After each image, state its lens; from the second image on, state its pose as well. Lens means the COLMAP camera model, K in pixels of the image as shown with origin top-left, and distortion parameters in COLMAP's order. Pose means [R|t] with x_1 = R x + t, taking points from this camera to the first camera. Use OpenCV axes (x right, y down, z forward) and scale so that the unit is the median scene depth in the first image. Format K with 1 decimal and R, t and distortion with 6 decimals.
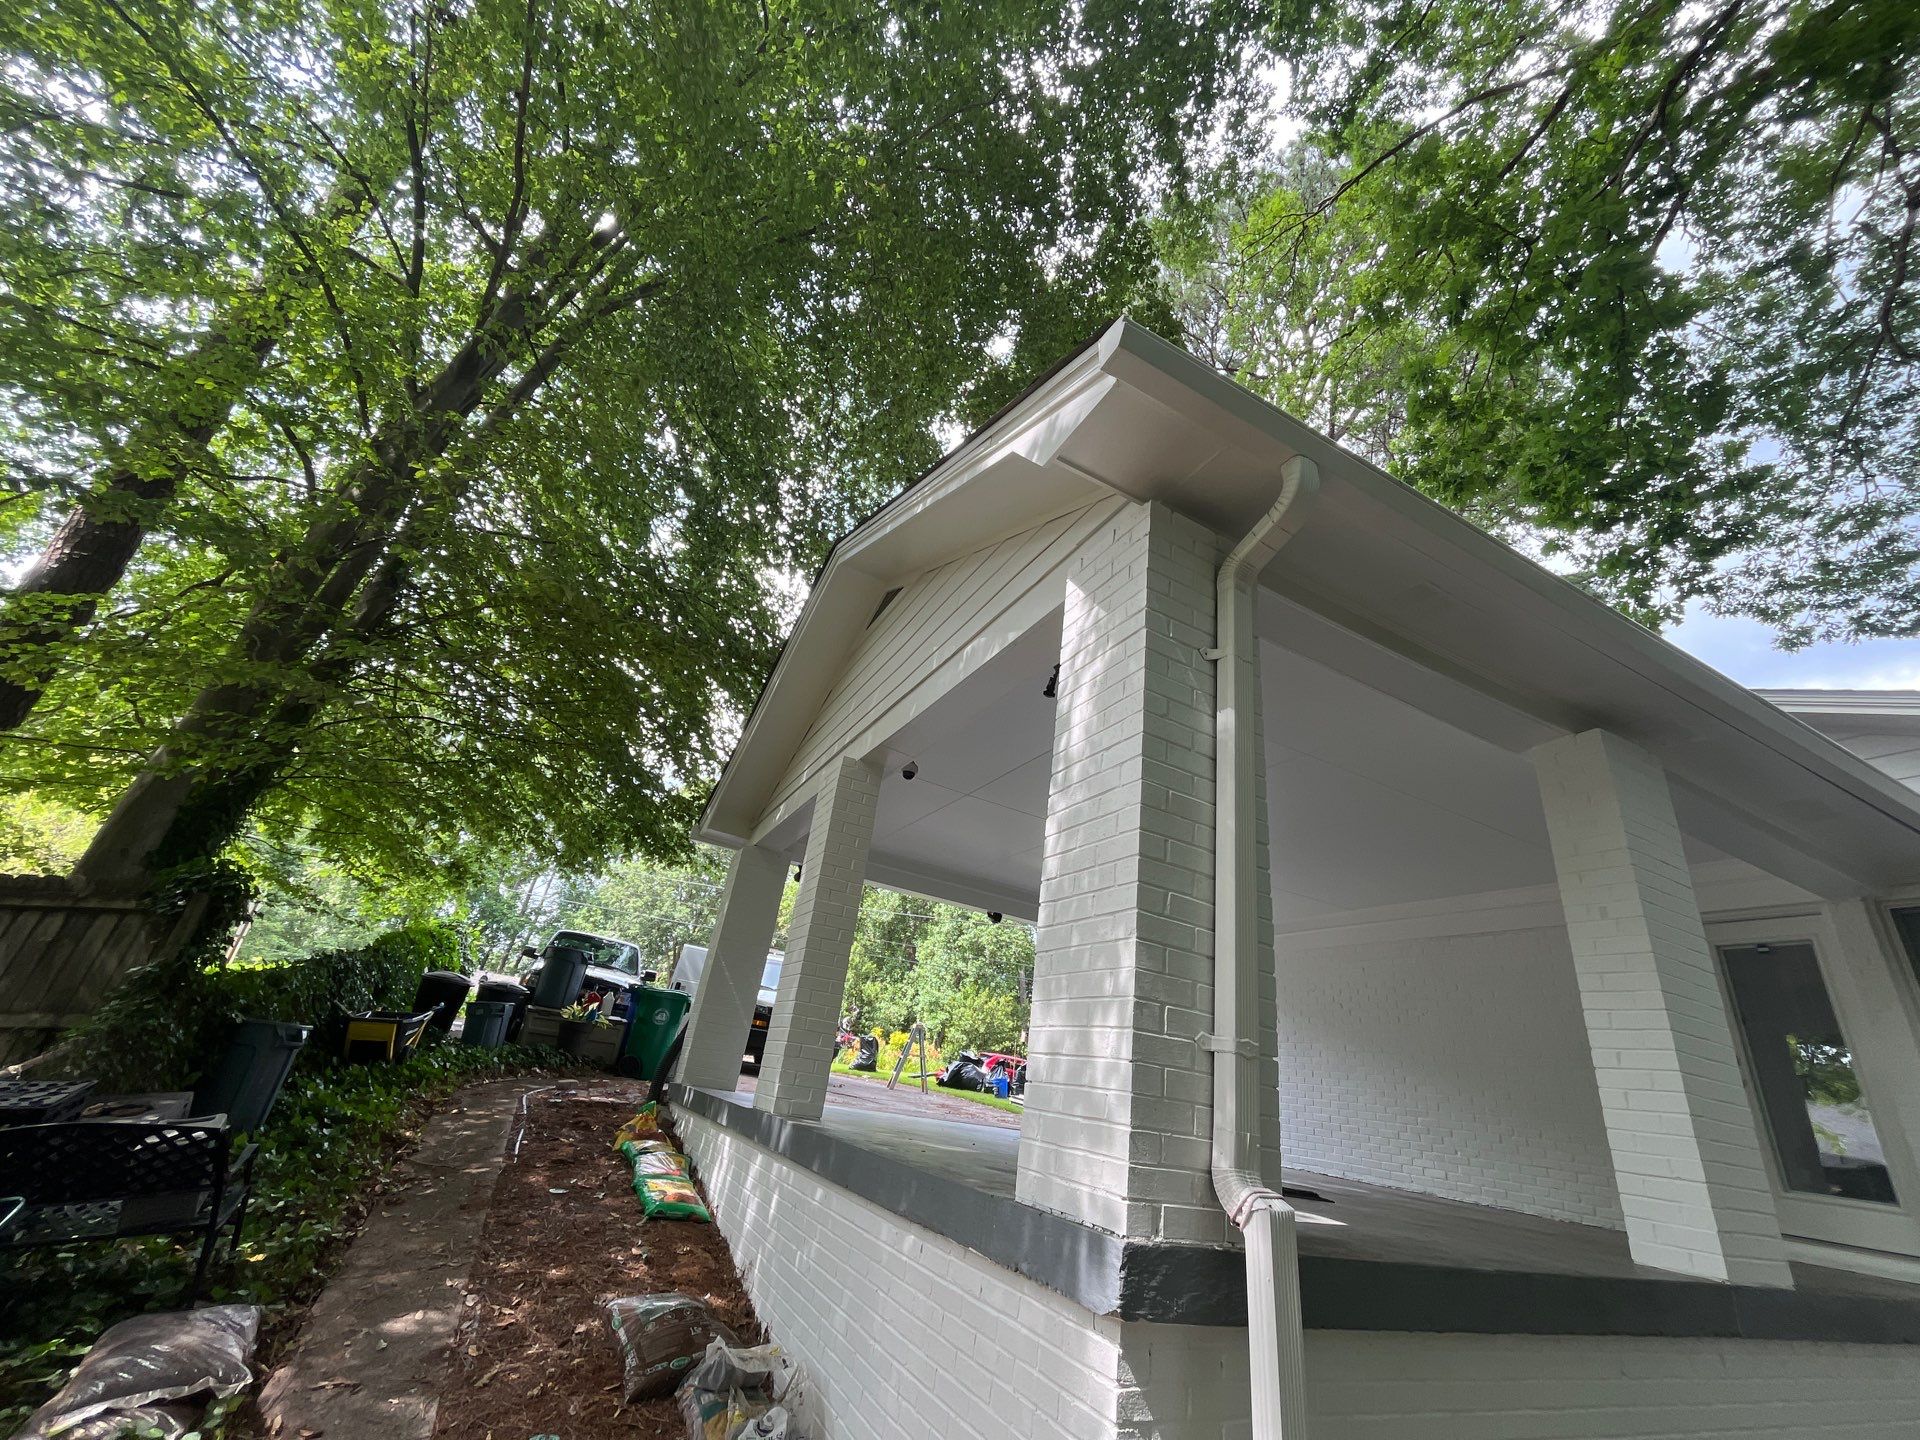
lens RADIAL K [[773.1, 0, 950.4], [0, 773.1, 726.4], [0, 0, 1]] dist [0.000315, -0.001033]
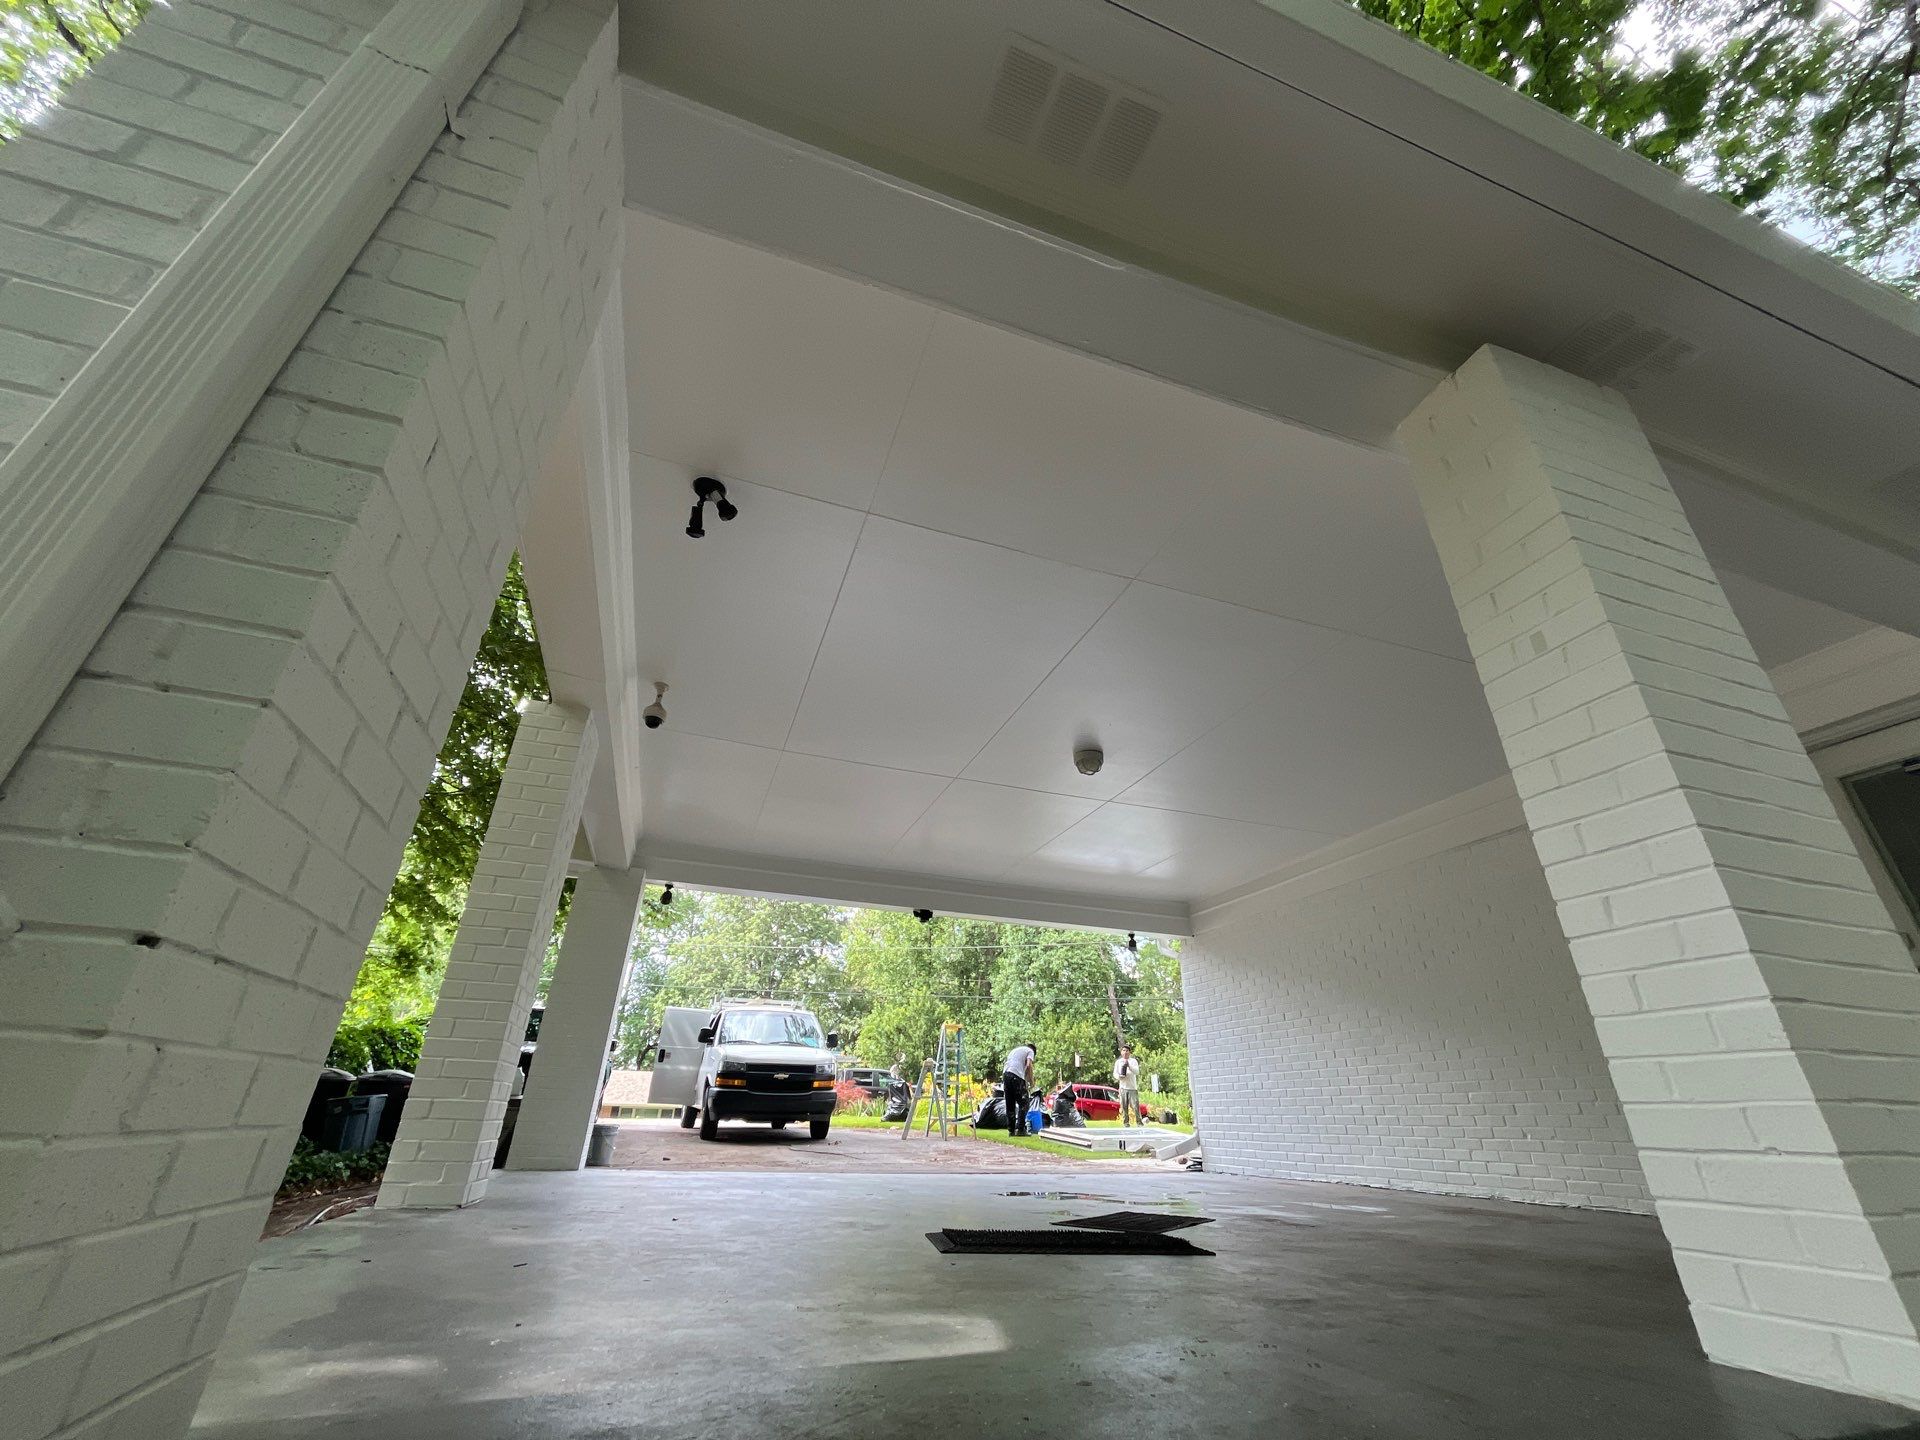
lens RADIAL K [[773.1, 0, 950.4], [0, 773.1, 726.4], [0, 0, 1]] dist [0.000315, -0.001033]
pose [[0.983944, -0.163536, -0.071482, 0.091396], [0.159898, 0.985656, -0.053988, 0.049226], [0.079286, 0.041691, 0.995980, 0.085689]]
